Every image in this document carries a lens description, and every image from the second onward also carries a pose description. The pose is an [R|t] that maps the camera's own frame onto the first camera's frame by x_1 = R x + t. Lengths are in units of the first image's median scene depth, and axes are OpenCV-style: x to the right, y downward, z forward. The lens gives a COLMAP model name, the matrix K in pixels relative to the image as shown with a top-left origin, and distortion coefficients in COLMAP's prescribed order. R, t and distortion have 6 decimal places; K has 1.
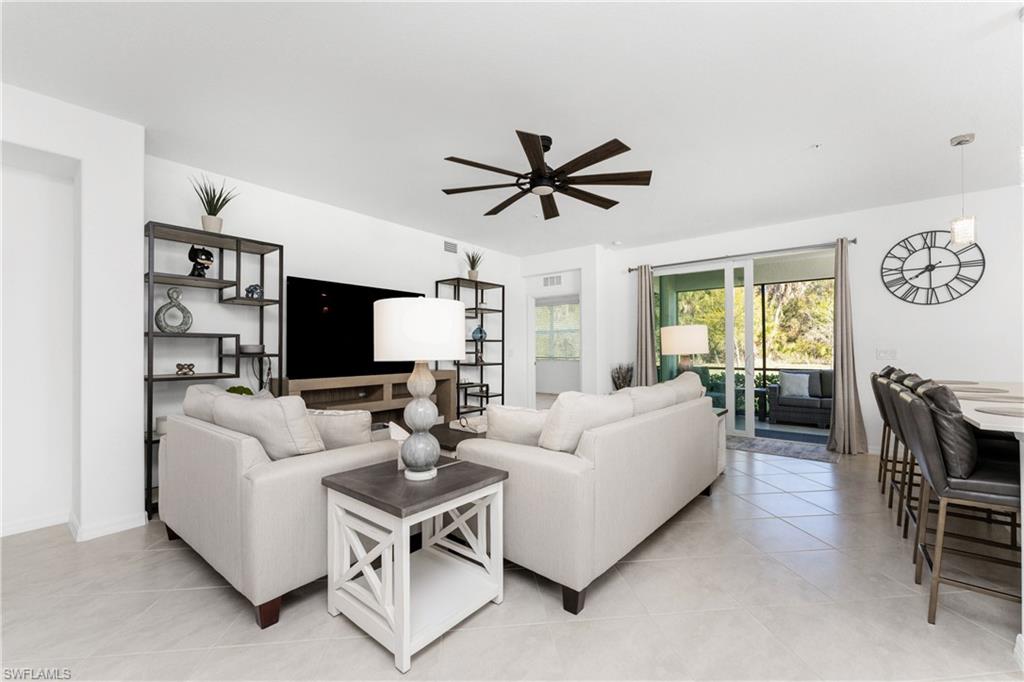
lens RADIAL K [[413.1, 0, 506.2], [0, 413.1, 346.3], [0, 0, 1]] dist [0.001669, 0.000522]
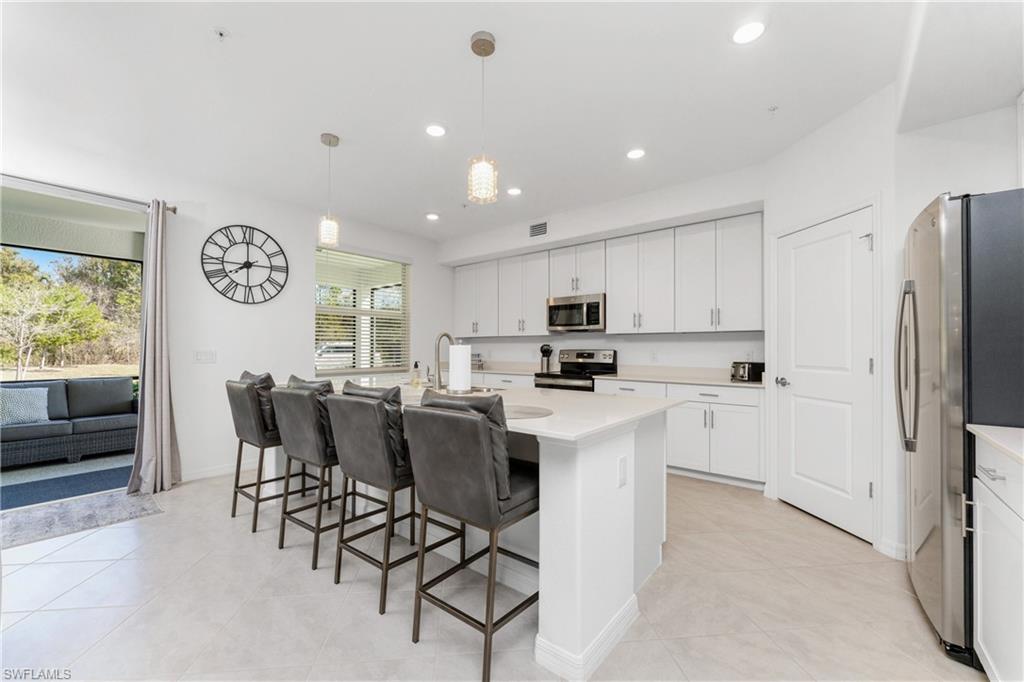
lens RADIAL K [[413.1, 0, 504.7], [0, 413.1, 342.8], [0, 0, 1]] dist [0.001669, 0.000522]
pose [[0.014300, 0.022688, 0.999640, 0.092328], [-0.008954, 0.999705, -0.022561, 0.004523], [-0.999858, -0.008628, 0.014499, 0.397772]]
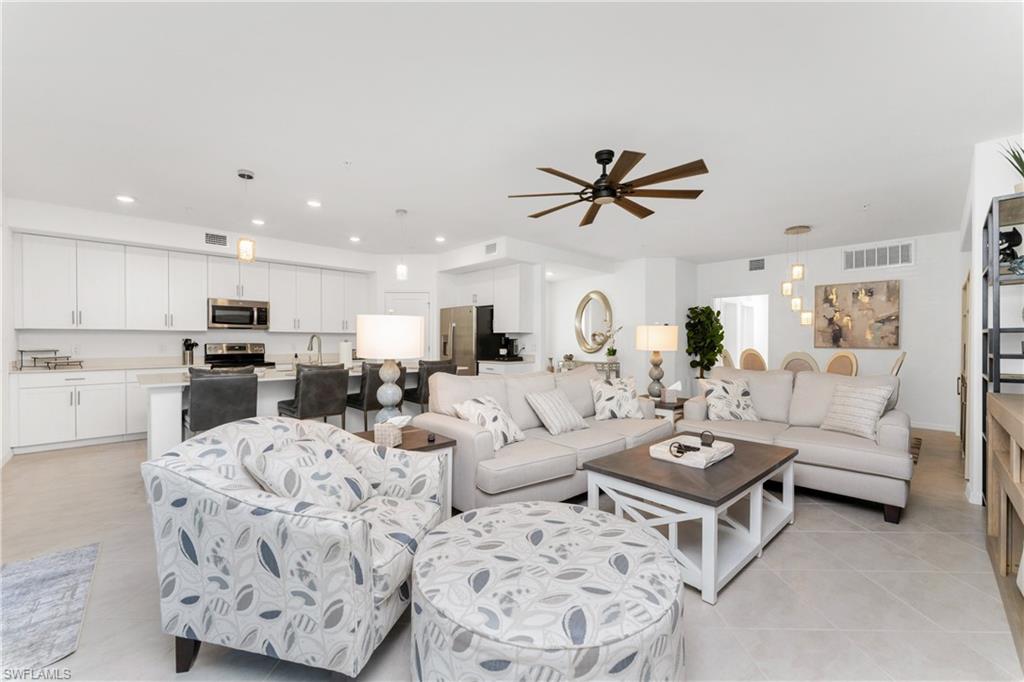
lens RADIAL K [[413.1, 0, 519.0], [0, 413.1, 346.7], [0, 0, 1]] dist [0.001669, 0.000522]
pose [[-0.992103, 0.001725, 0.125416, 0.105510], [0.002857, 0.999957, 0.008849, -0.002278], [-0.125395, 0.009138, -0.992065, 1.500778]]
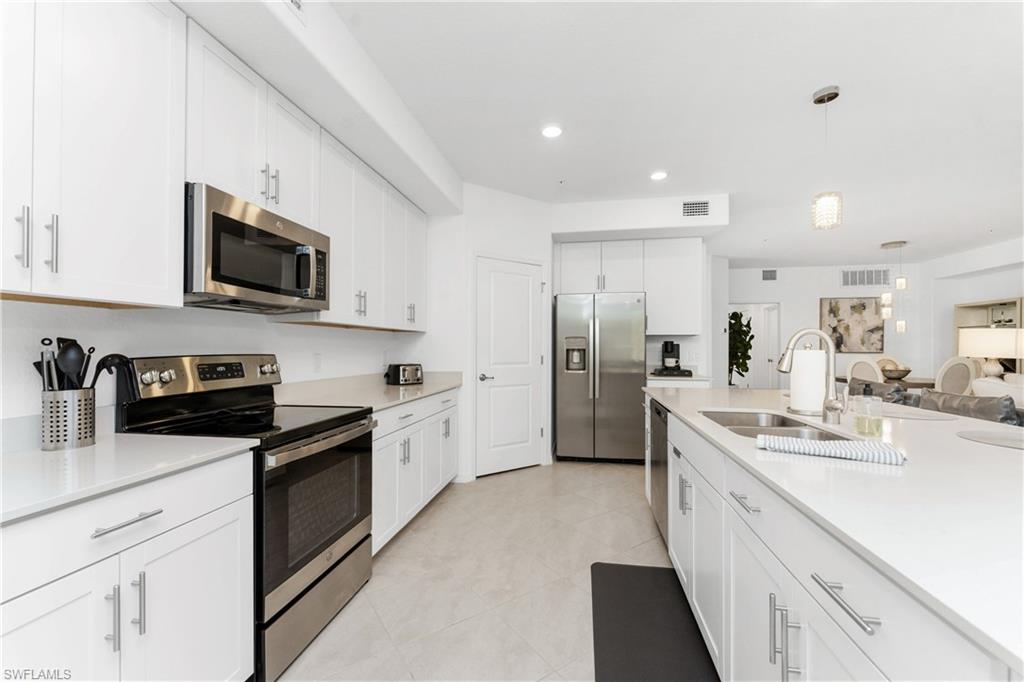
lens RADIAL K [[413.1, 0, 517.2], [0, 413.1, 345.4], [0, 0, 1]] dist [0.001669, 0.000522]
pose [[-0.877502, 0.002822, -0.479564, 1.204159], [0.006579, 0.999959, -0.006153, -0.010347], [0.479527, -0.008554, -0.877485, 0.728552]]
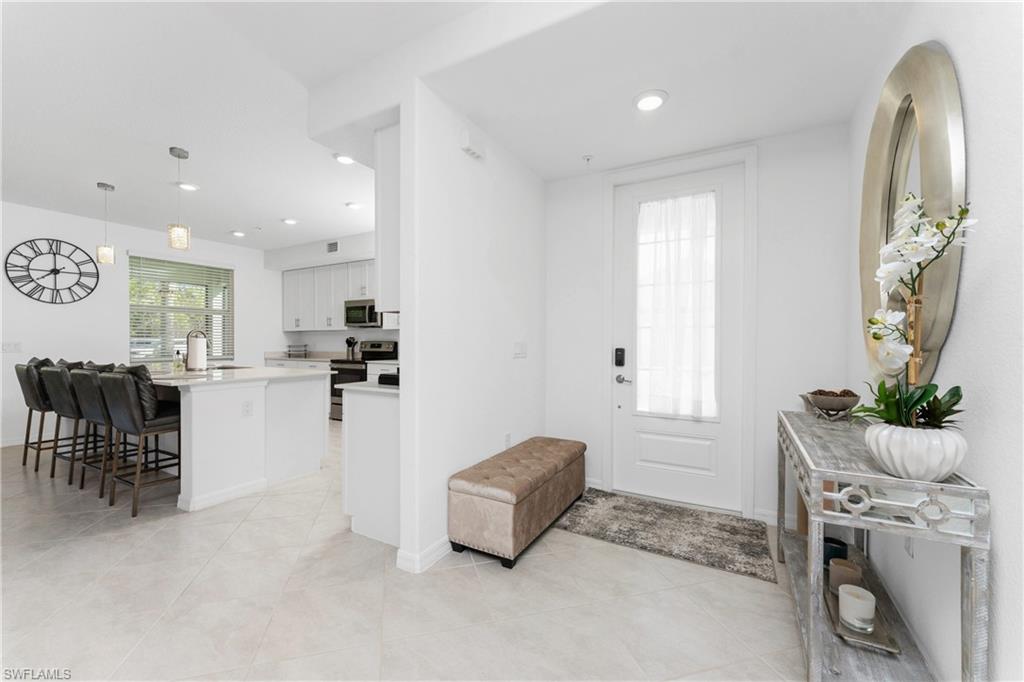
lens RADIAL K [[413.1, 0, 511.9], [0, 413.1, 343.2], [0, 0, 1]] dist [0.001669, 0.000522]
pose [[-0.161333, 0.000750, 0.986900, -0.308764], [-0.007133, 0.999973, -0.001926, 0.001837], [-0.986874, -0.007351, -0.161323, -0.062212]]
